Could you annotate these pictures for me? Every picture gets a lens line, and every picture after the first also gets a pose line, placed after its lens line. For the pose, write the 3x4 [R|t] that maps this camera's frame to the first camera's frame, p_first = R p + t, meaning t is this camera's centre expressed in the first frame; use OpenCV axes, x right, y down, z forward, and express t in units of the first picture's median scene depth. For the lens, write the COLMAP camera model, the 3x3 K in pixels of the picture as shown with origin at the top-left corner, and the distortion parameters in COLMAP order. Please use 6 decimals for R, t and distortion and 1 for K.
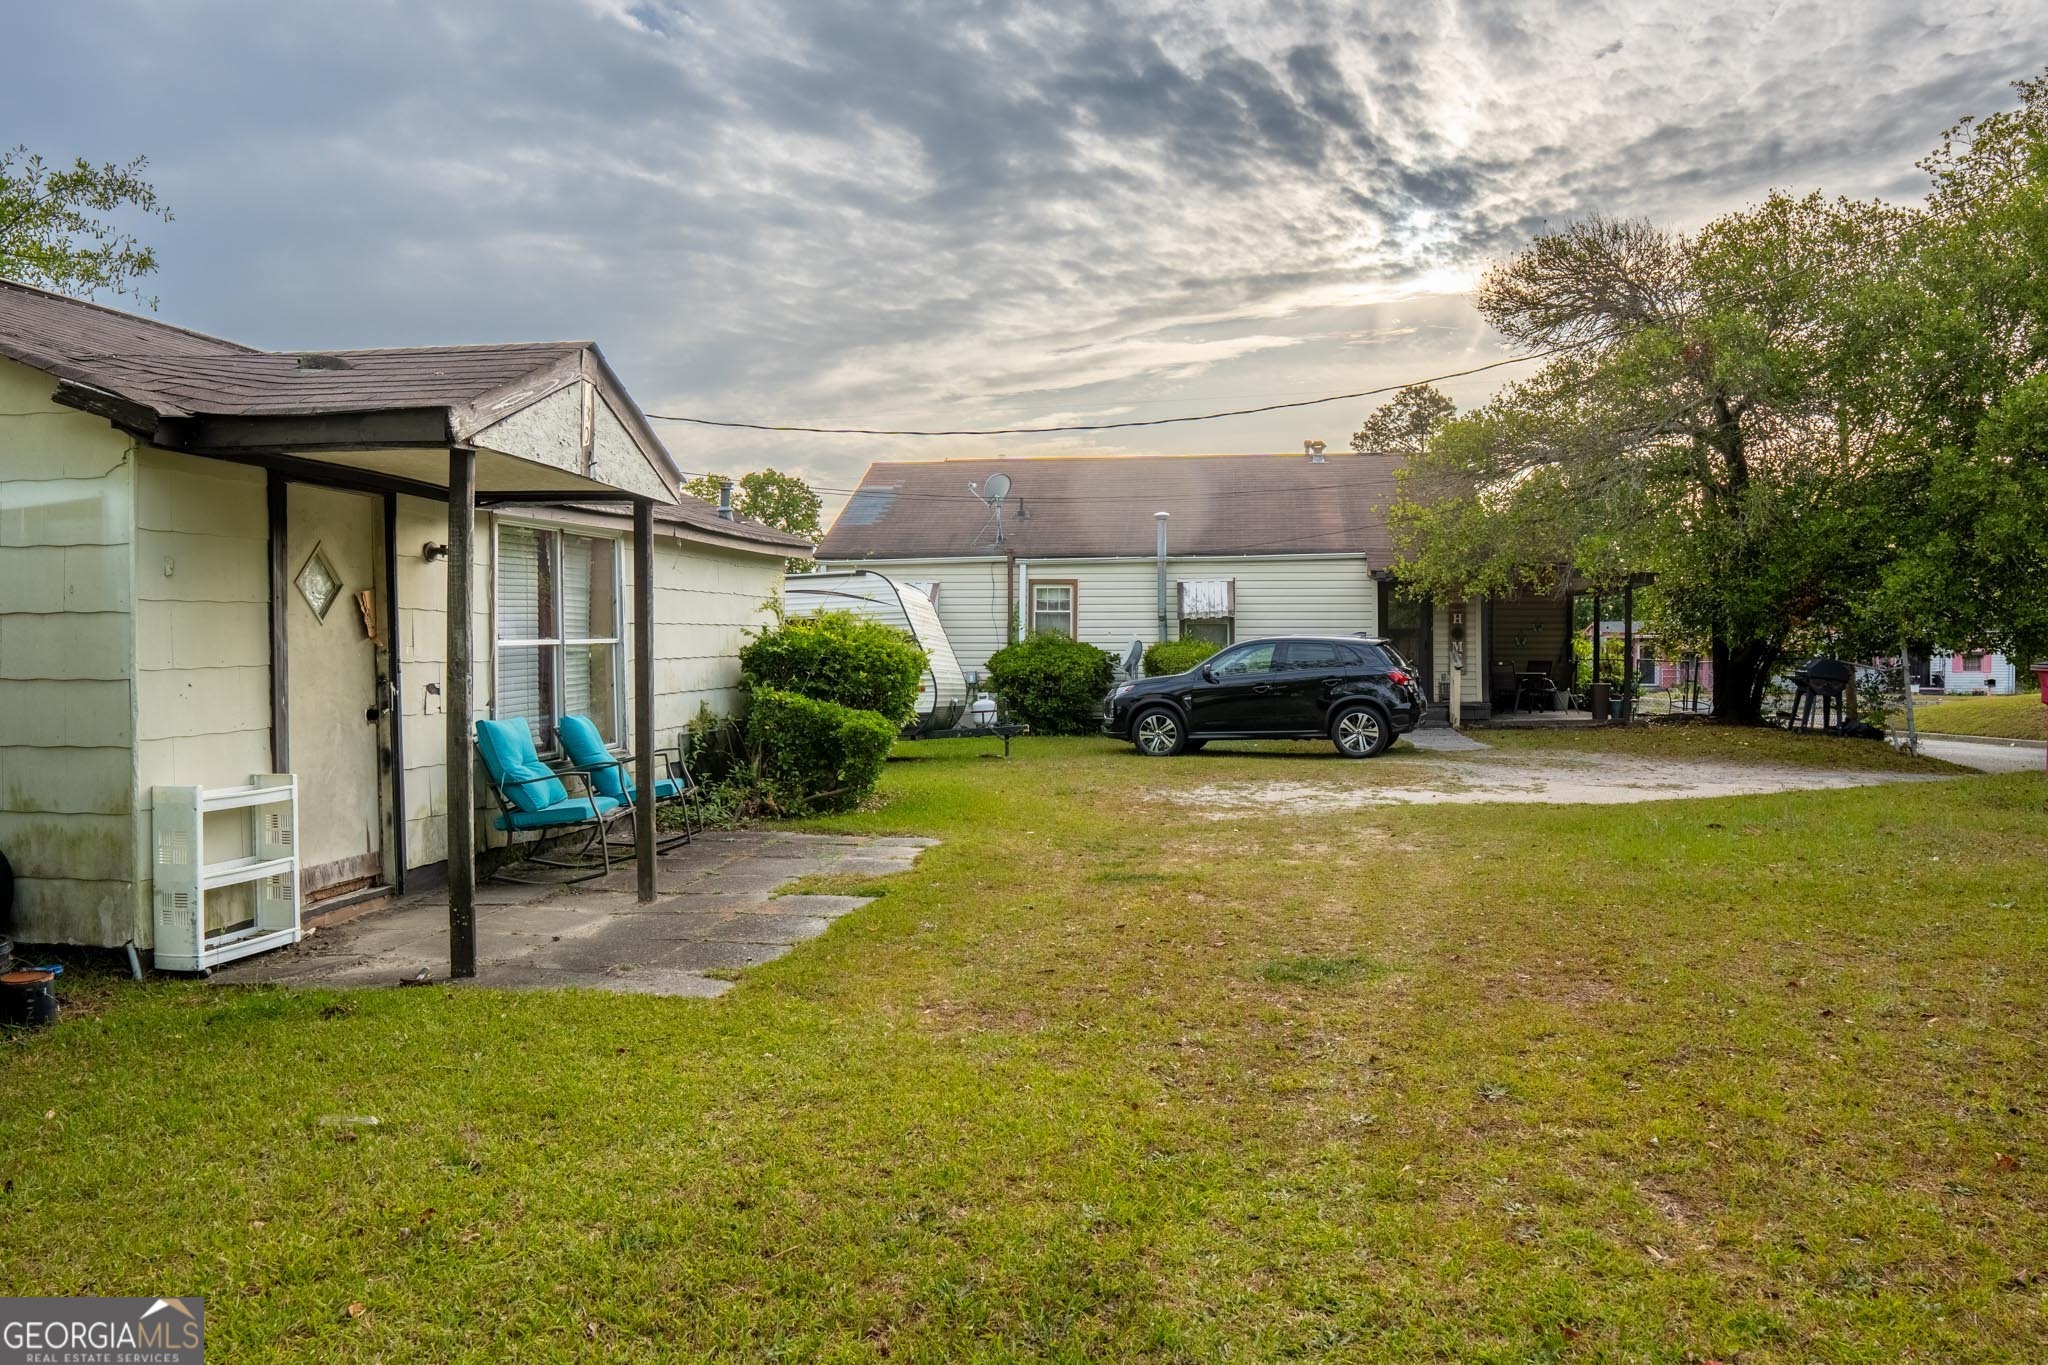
lens RADIAL K [[1460.1, 0, 1017.5], [0, 1460.1, 679.3], [0, 0, 1]] dist [-0.104664, 0.062941]
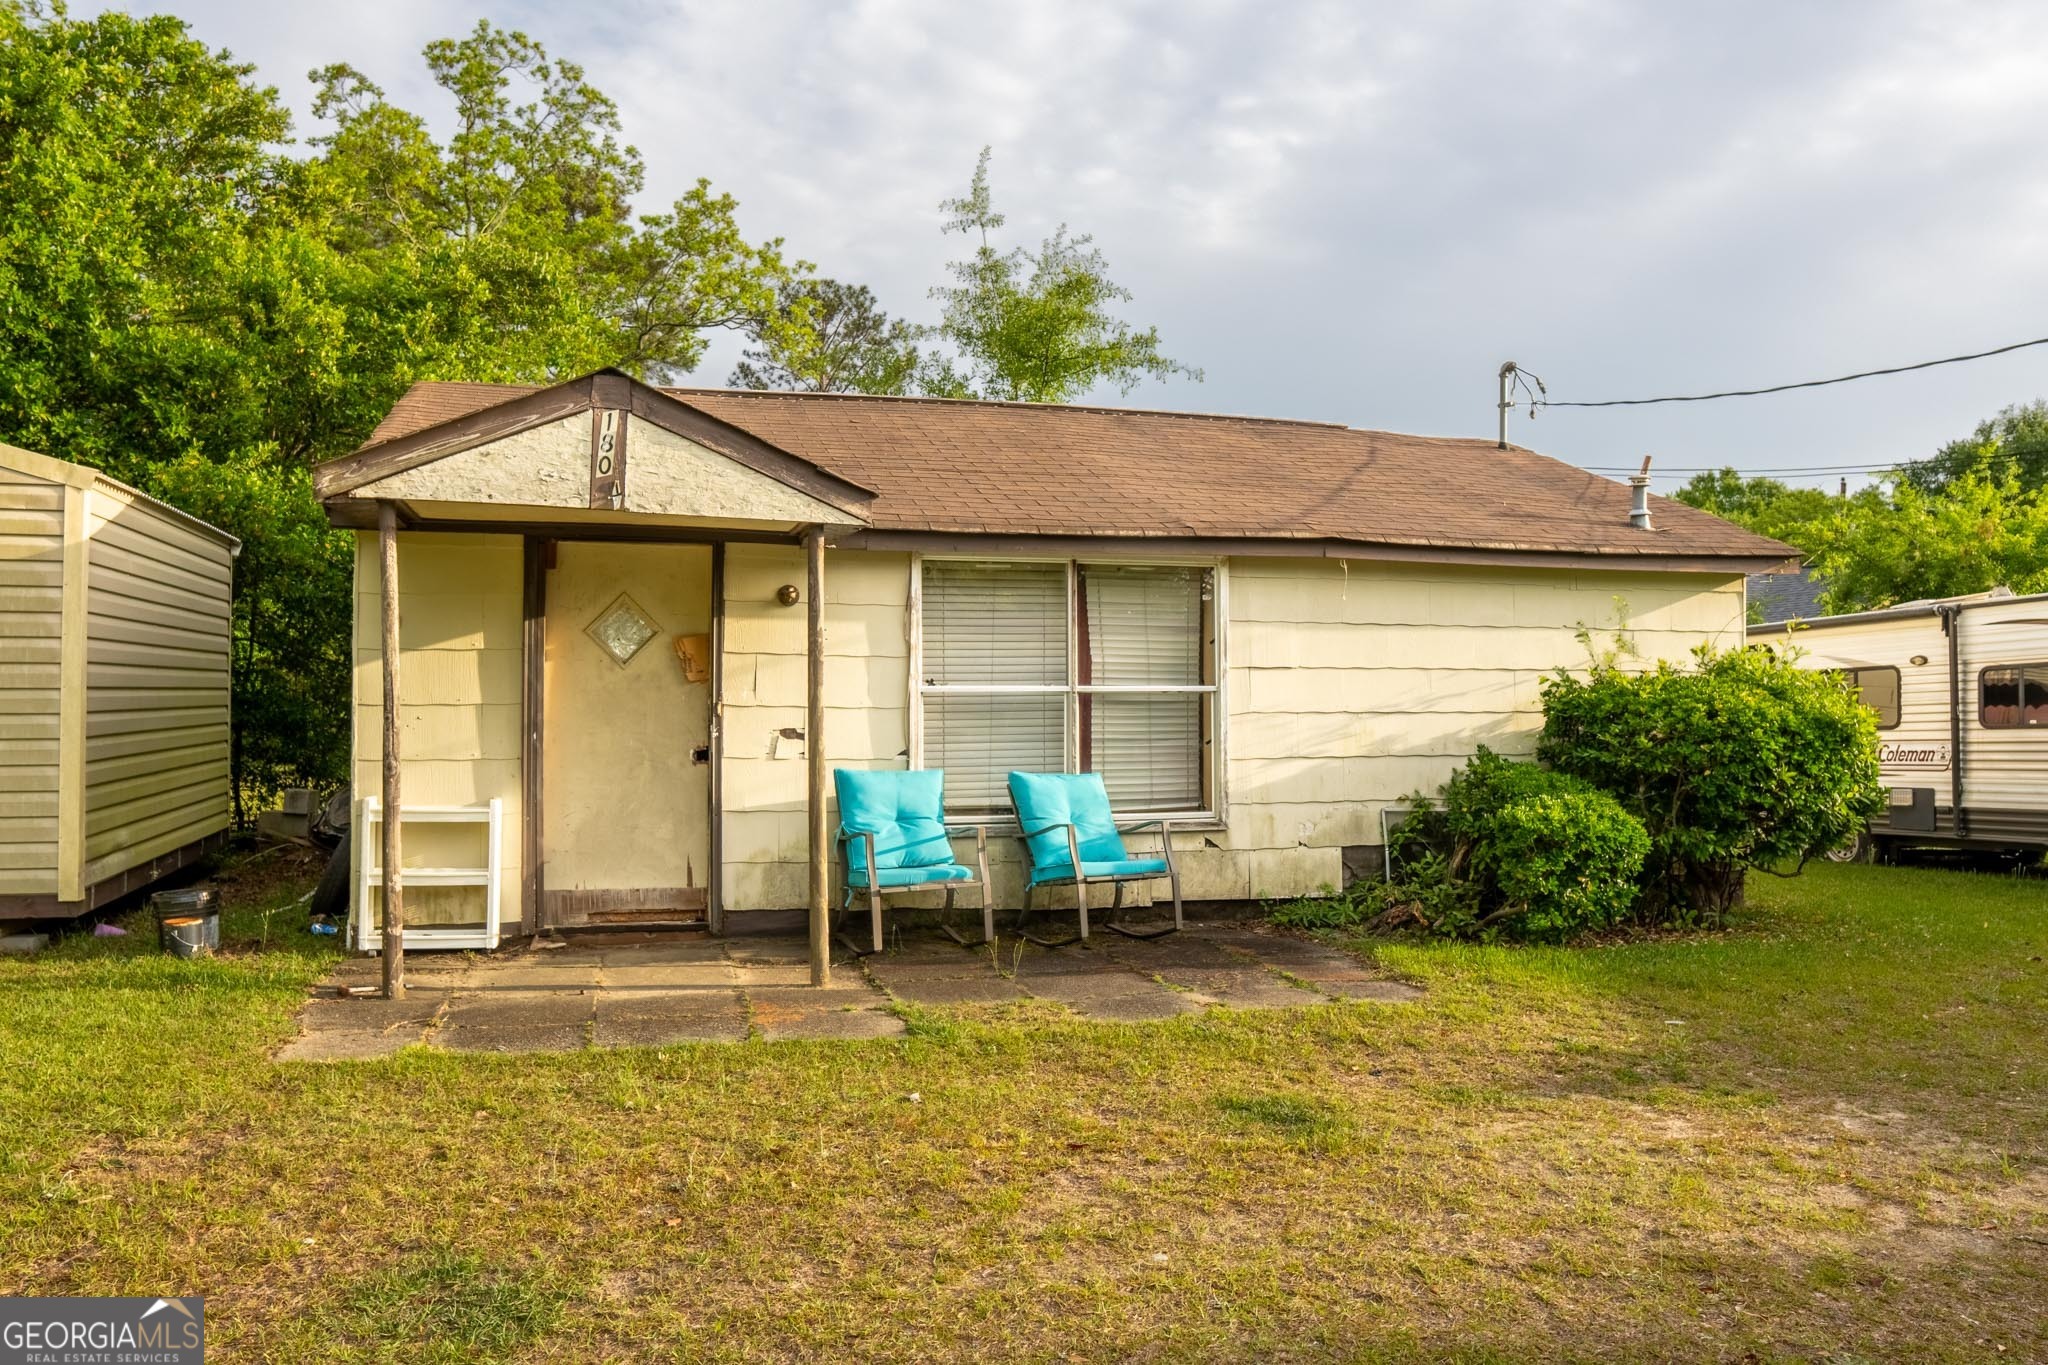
lens RADIAL K [[1460.1, 0, 1018.0], [0, 1460.1, 691.8], [0, 0, 1]] dist [-0.104664, 0.062941]
pose [[0.410024, 0.000284, -0.912075, 0.523998], [-0.030107, 0.999459, -0.013224, -0.012503], [0.911578, 0.032882, 0.409811, 0.667918]]
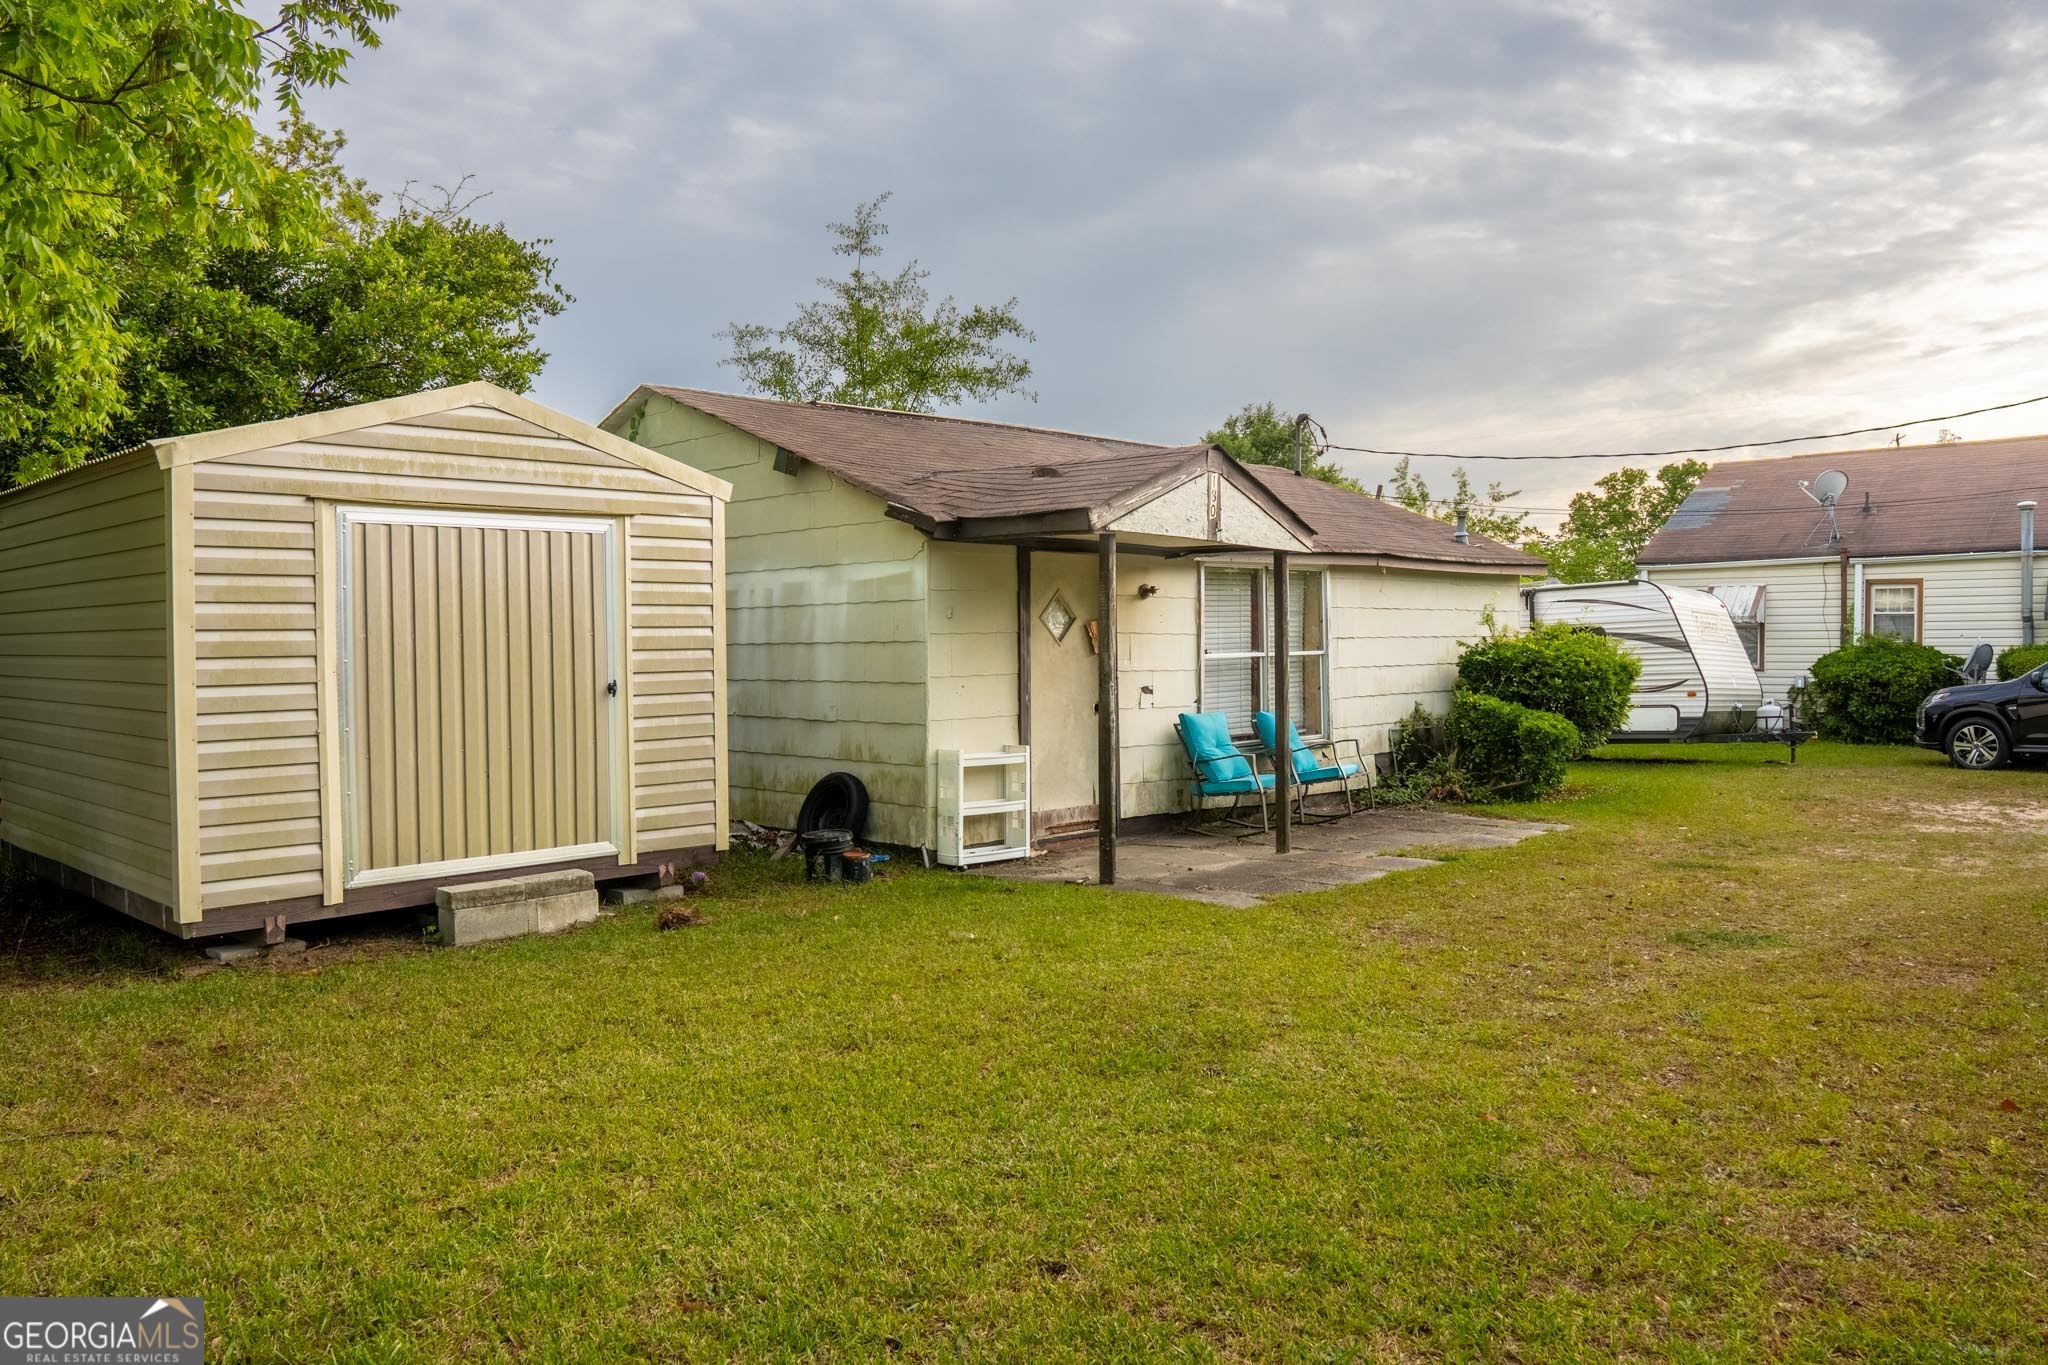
lens RADIAL K [[1460.1, 0, 1024.7], [0, 1460.1, 669.3], [0, 0, 1]] dist [-0.104664, 0.062941]
pose [[0.812454, 0.006107, -0.582994, 0.290700], [-0.009111, 0.999956, -0.002223, -0.008413], [0.582954, 0.007118, 0.812474, -0.194003]]
